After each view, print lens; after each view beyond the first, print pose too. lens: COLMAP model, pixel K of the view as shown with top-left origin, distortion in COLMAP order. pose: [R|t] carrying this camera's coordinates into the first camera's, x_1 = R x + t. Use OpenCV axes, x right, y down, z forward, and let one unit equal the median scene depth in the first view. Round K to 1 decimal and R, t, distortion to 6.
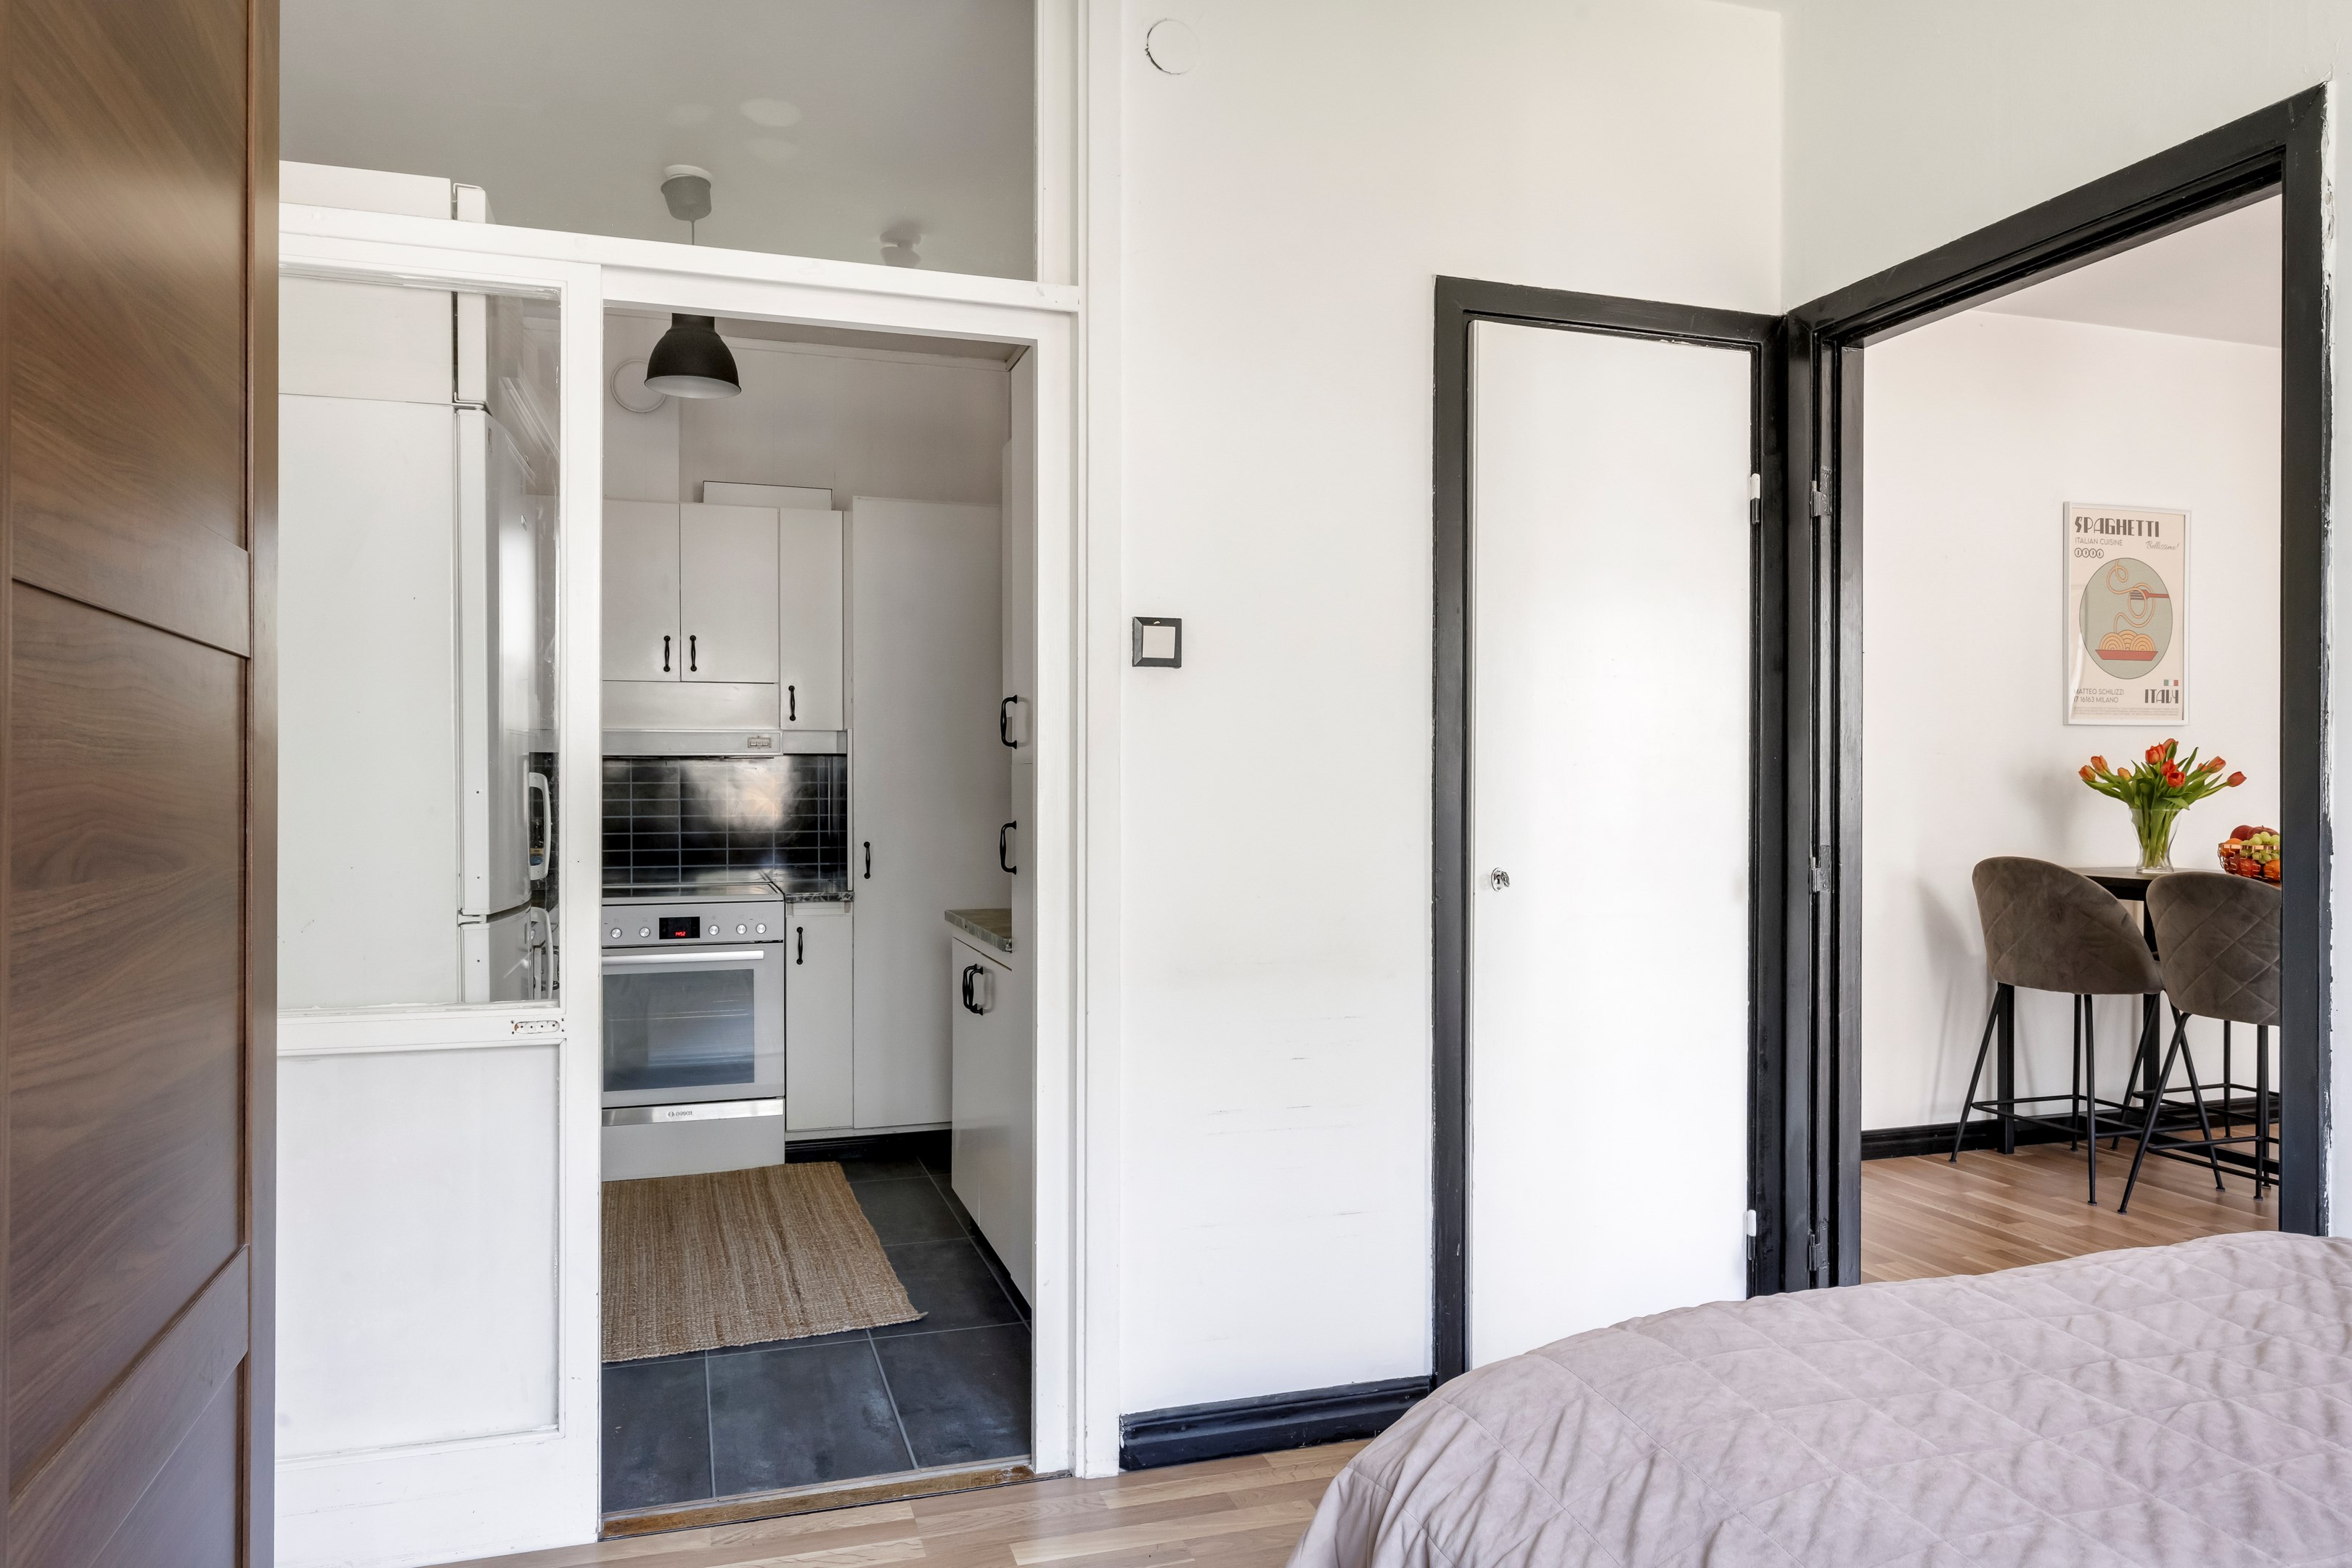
lens RADIAL K [[1508.7, 0, 1200.8], [0, 1508.7, 789.1], [0, 0, 1]] dist [0.004357, -0.000434]
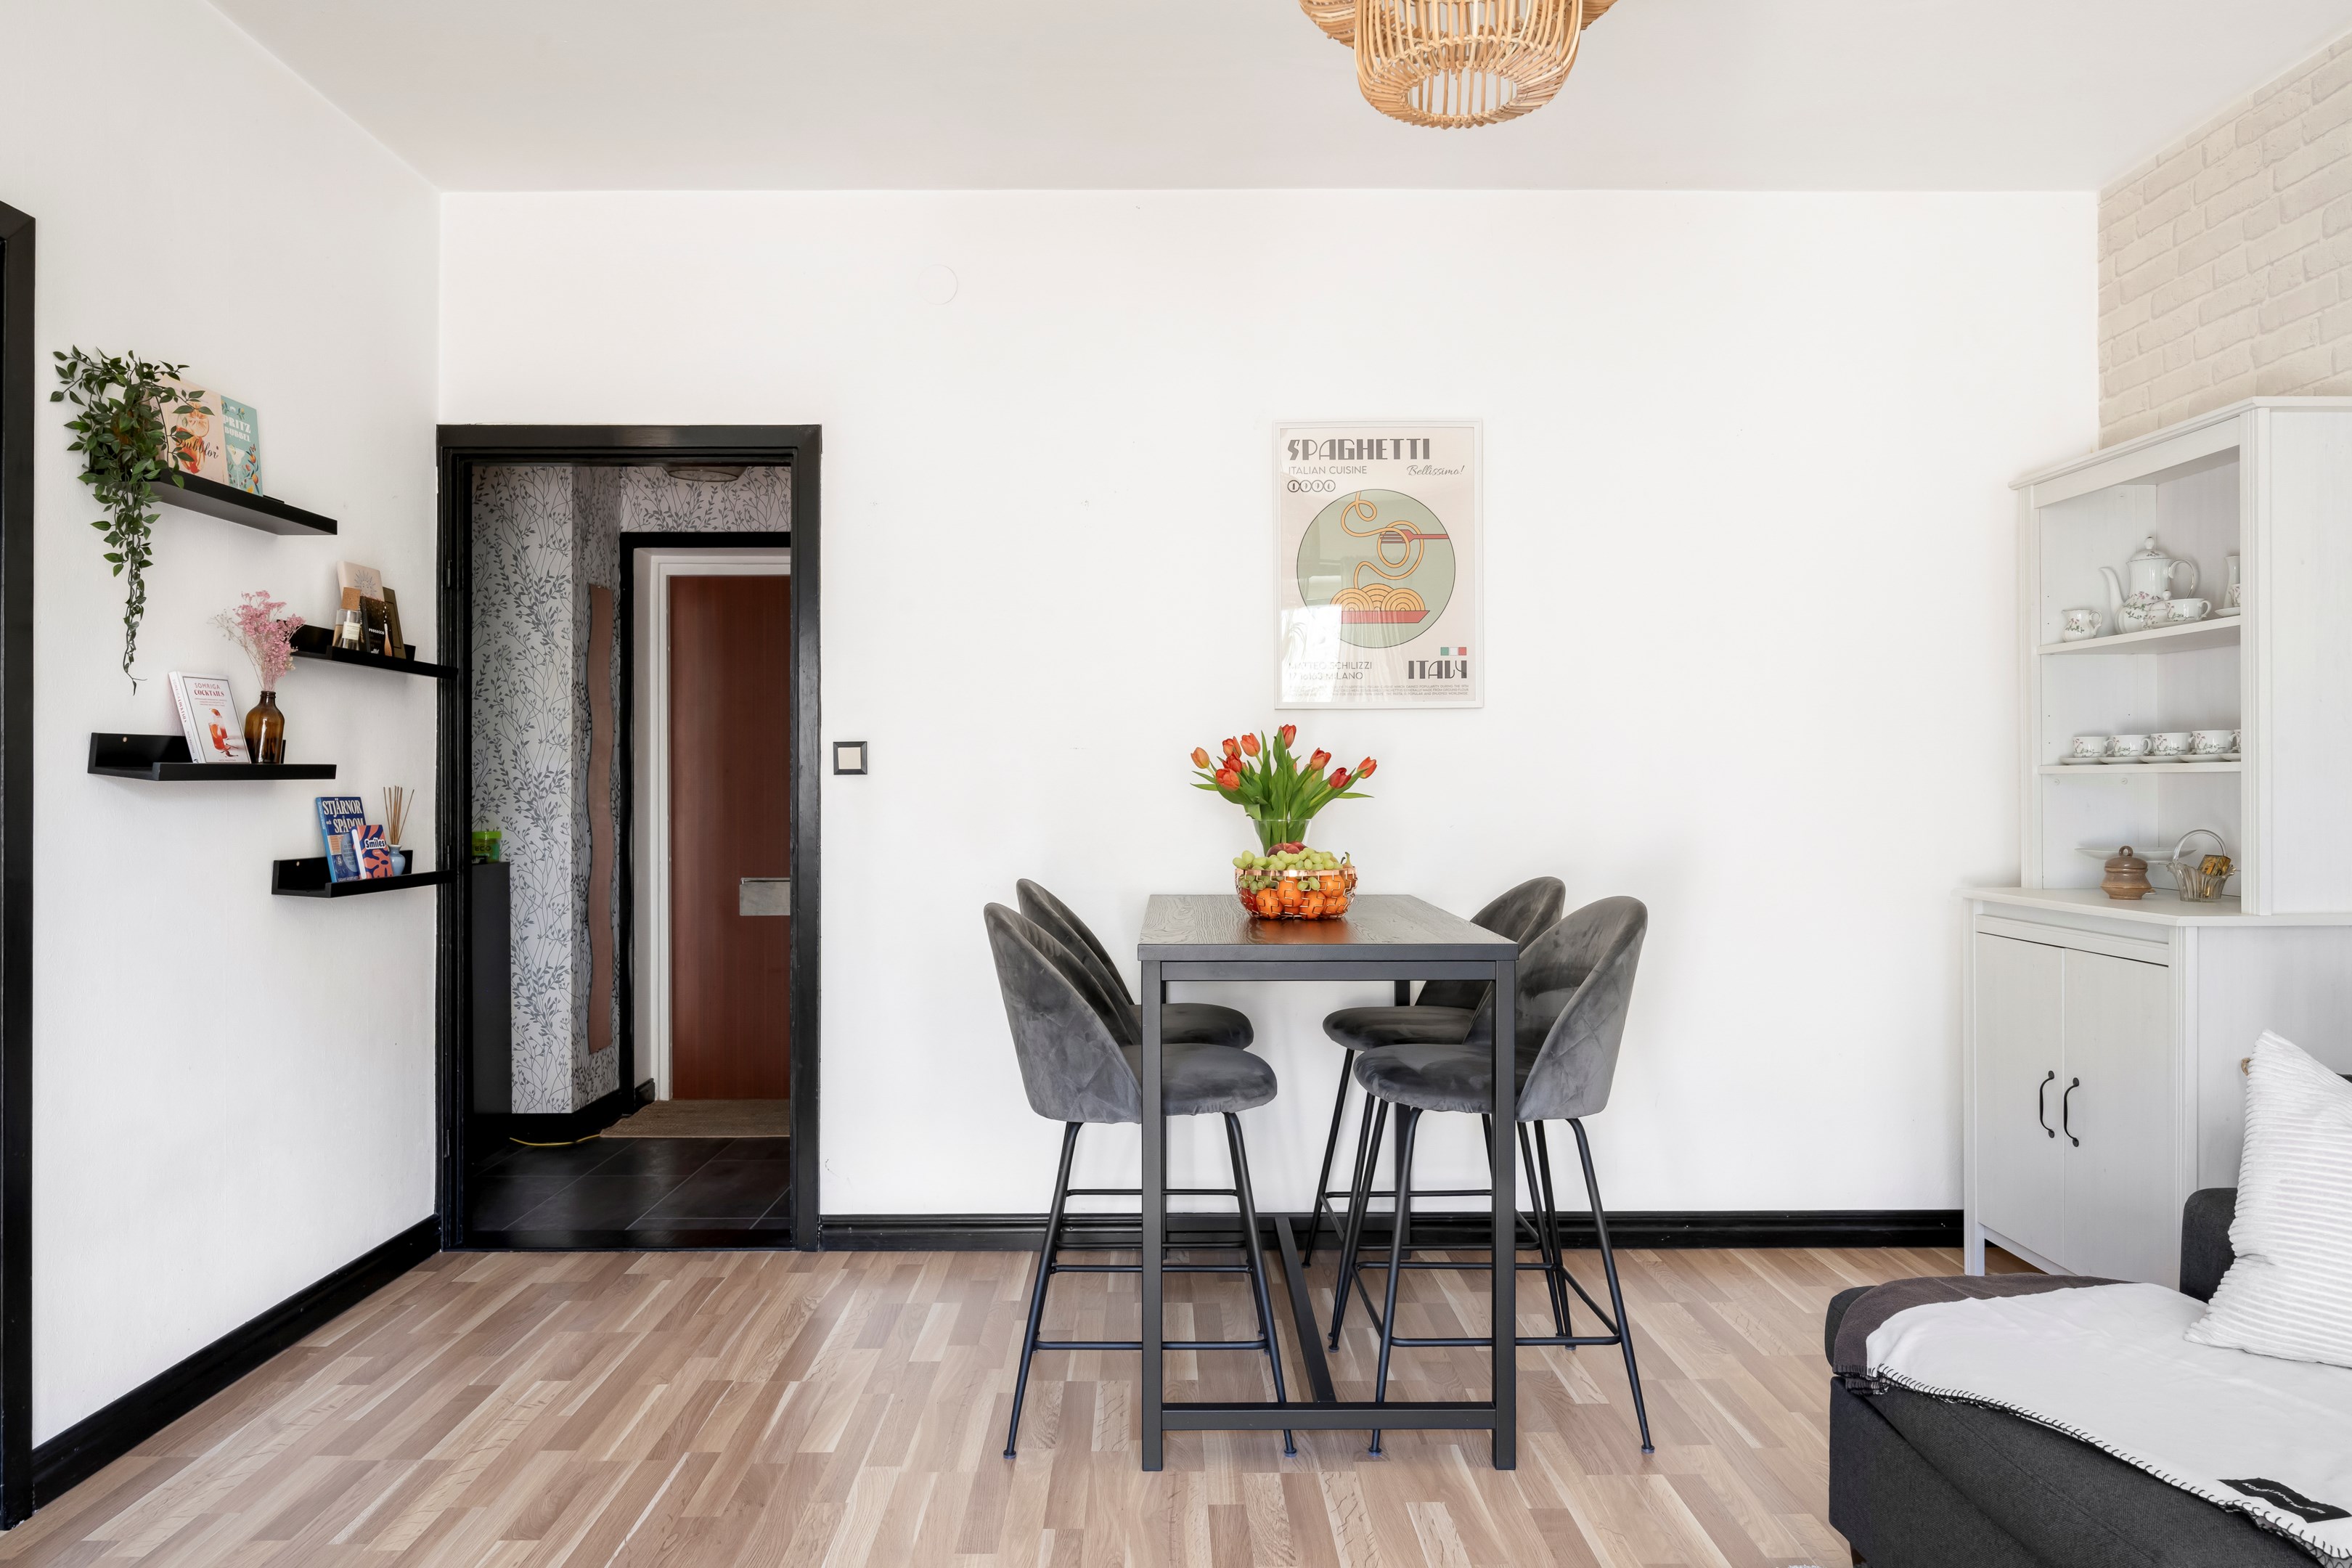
lens RADIAL K [[1508.7, 0, 1200.8], [0, 1508.7, 789.1], [0, 0, 1]] dist [0.004357, -0.000434]
pose [[0.951845, -0.002460, -0.306571, 0.817772], [0.001084, 0.999989, -0.004659, 0.001721], [0.306579, 0.004102, 0.951836, 0.268580]]
